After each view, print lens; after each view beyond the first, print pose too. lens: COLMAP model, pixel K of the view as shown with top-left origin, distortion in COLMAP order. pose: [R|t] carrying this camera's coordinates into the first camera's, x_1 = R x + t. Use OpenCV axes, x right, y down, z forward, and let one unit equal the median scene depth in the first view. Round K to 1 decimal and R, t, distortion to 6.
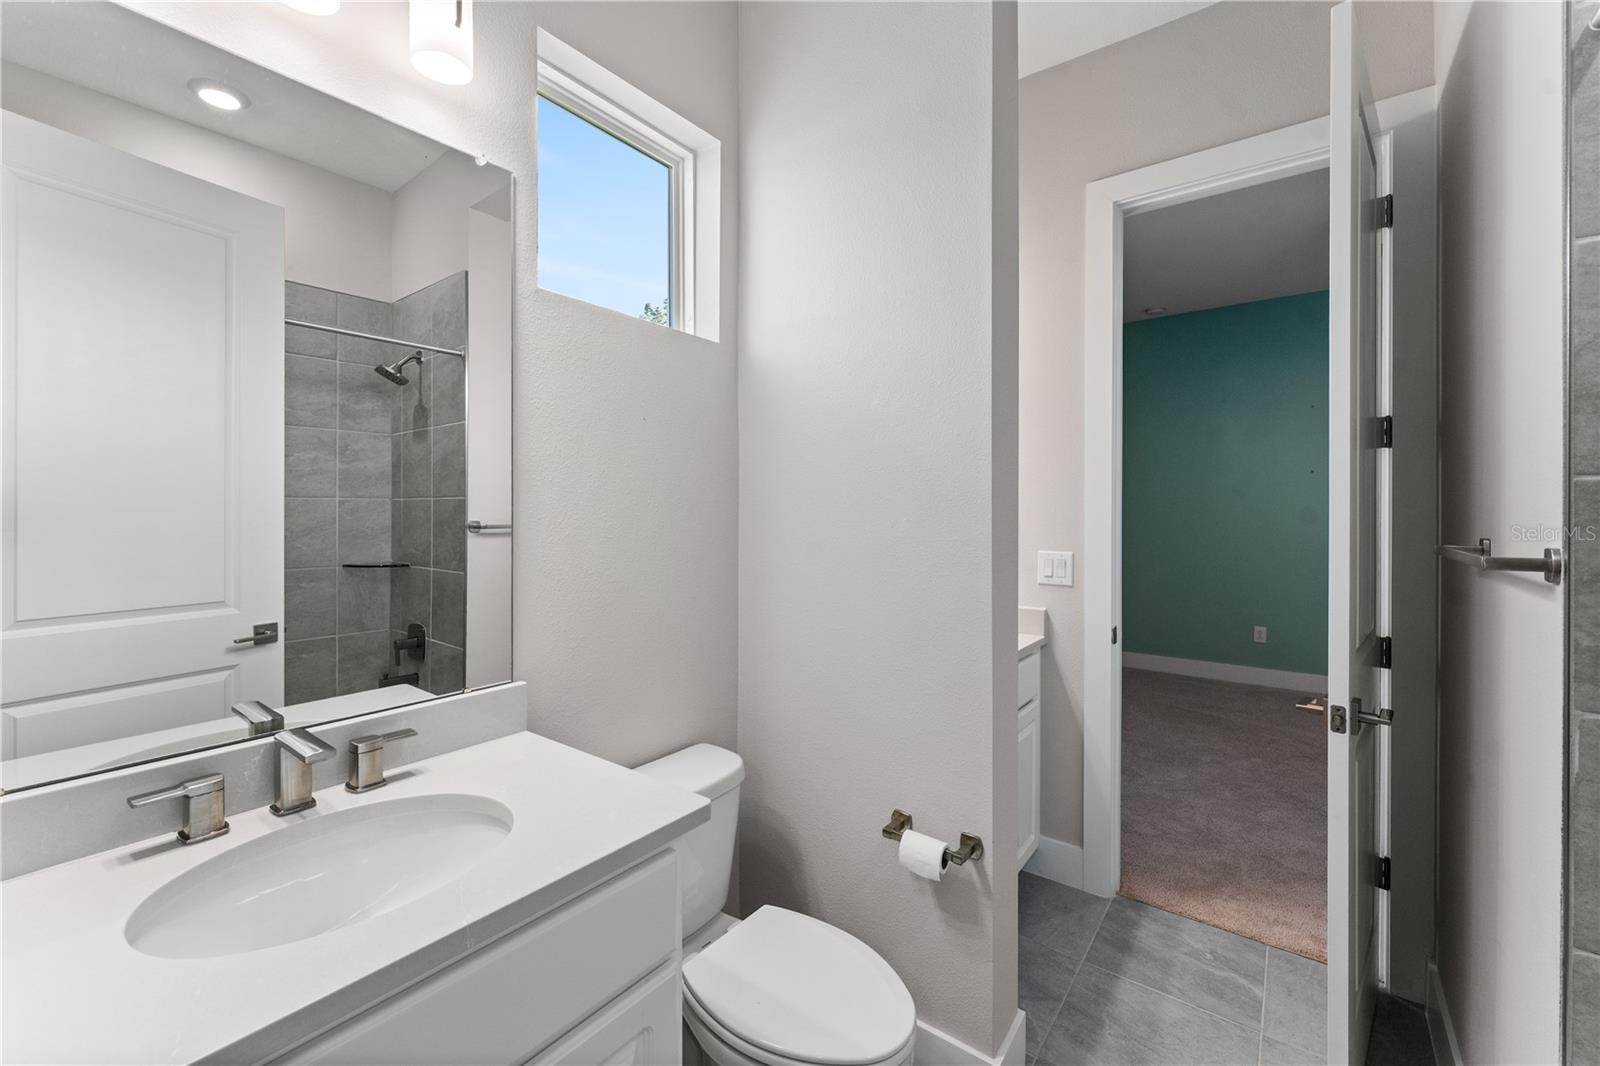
lens RADIAL K [[656.8, 0, 797.9], [0, 656.8, 505.0], [0, 0, 1]] dist [-0.000383, -0.000223]
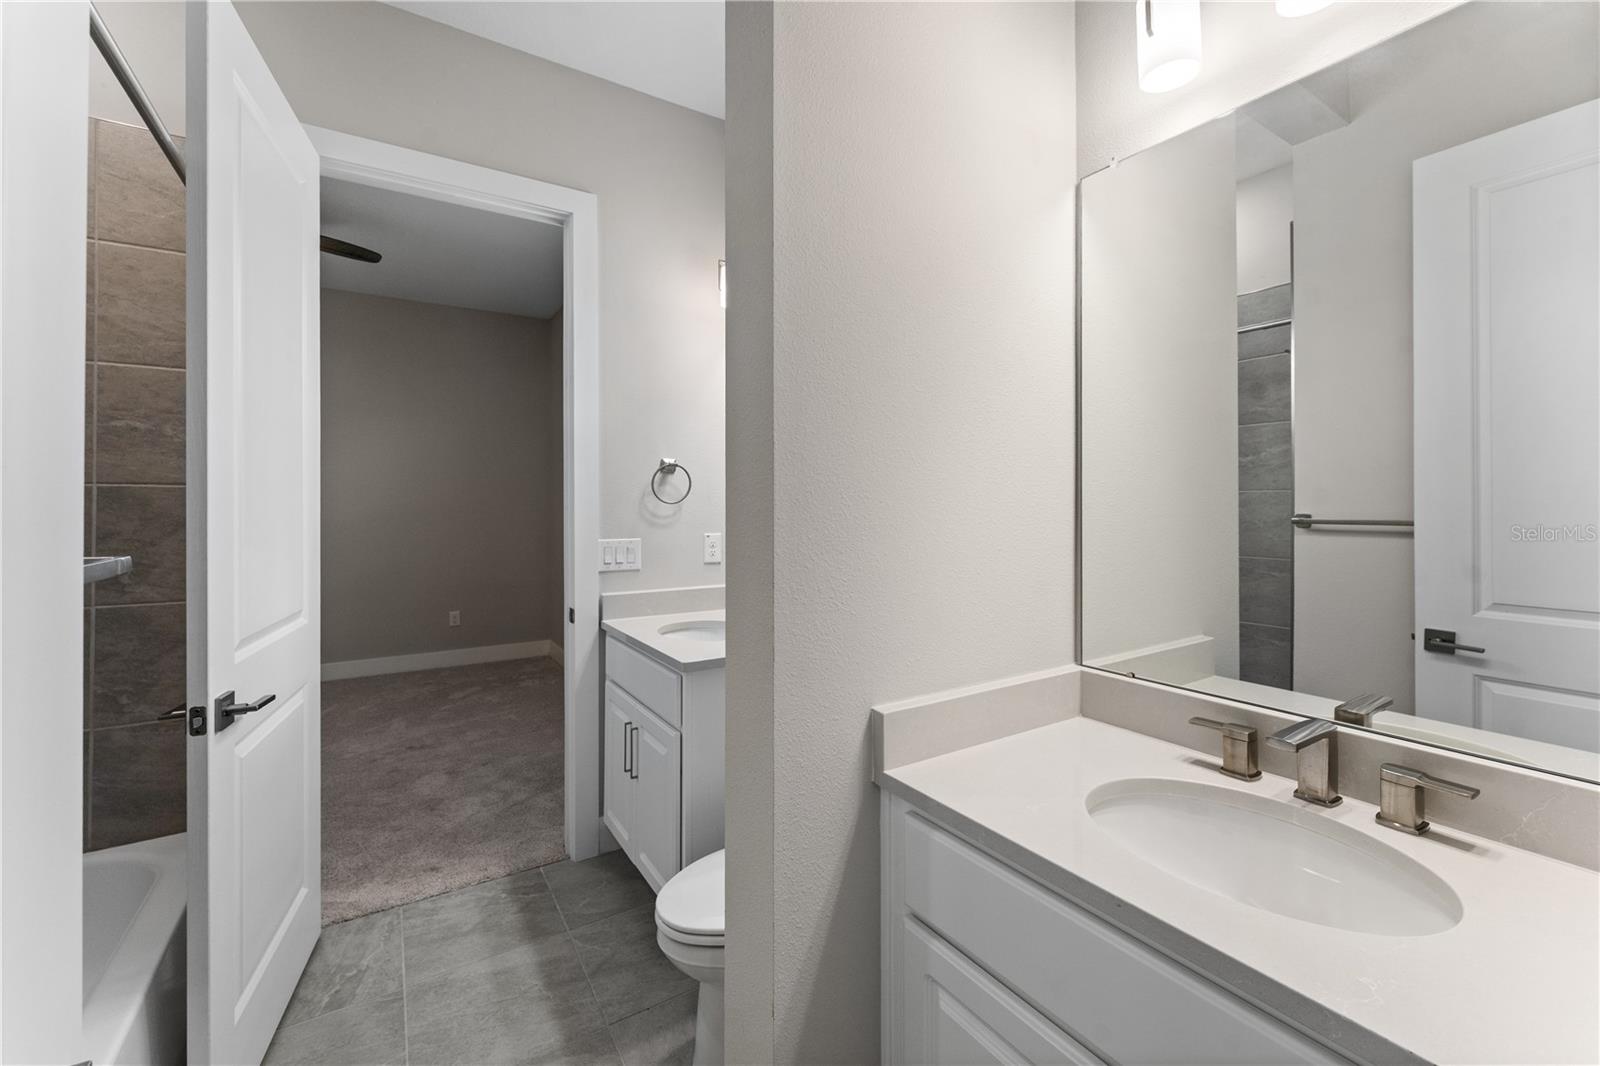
lens RADIAL K [[656.8, 0, 797.9], [0, 656.8, 505.0], [0, 0, 1]] dist [-0.000383, -0.000223]
pose [[-0.345684, -0.000848, -0.938351, 0.511798], [0.006665, 0.999972, -0.003359, 0.011166], [0.938327, -0.007415, -0.345669, 0.682383]]
